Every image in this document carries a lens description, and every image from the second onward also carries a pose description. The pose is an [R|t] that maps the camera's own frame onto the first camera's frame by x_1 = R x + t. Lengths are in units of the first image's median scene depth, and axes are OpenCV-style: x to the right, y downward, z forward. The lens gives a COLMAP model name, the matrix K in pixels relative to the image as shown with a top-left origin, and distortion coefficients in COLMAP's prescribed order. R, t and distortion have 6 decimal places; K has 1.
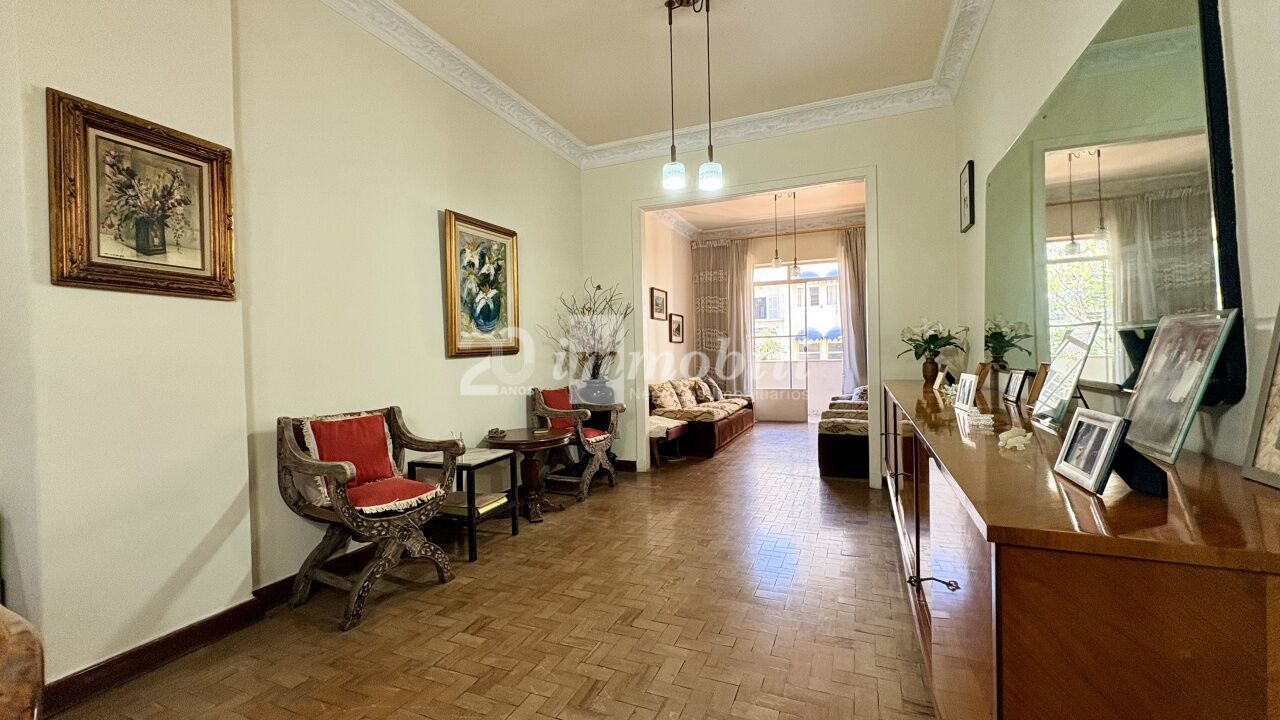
lens RADIAL K [[514.8, 0, 639.2], [0, 514.8, 357.0], [0, 0, 1]] dist [0.001968, -0.000167]
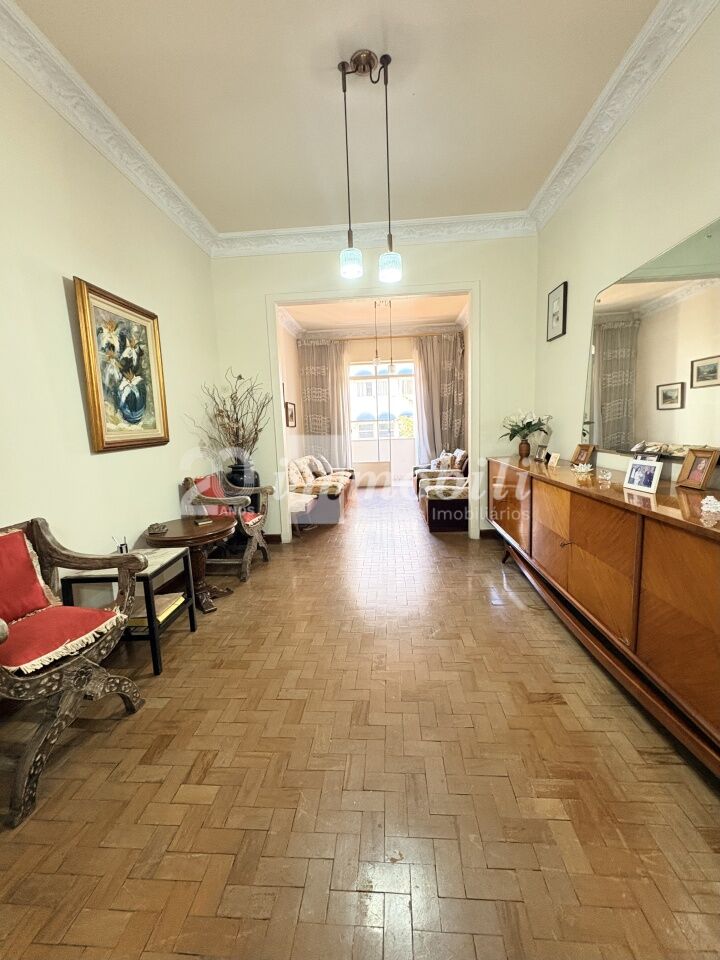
lens RADIAL K [[387.0, 0, 361.1], [0, 387.0, 478.6], [0, 0, 1]] dist [0.001559, 0.000234]
pose [[0.946443, -0.056276, 0.317929, -0.139886], [0.019925, 0.992996, 0.116454, -0.022390], [-0.322255, -0.103882, 0.940936, 0.203211]]
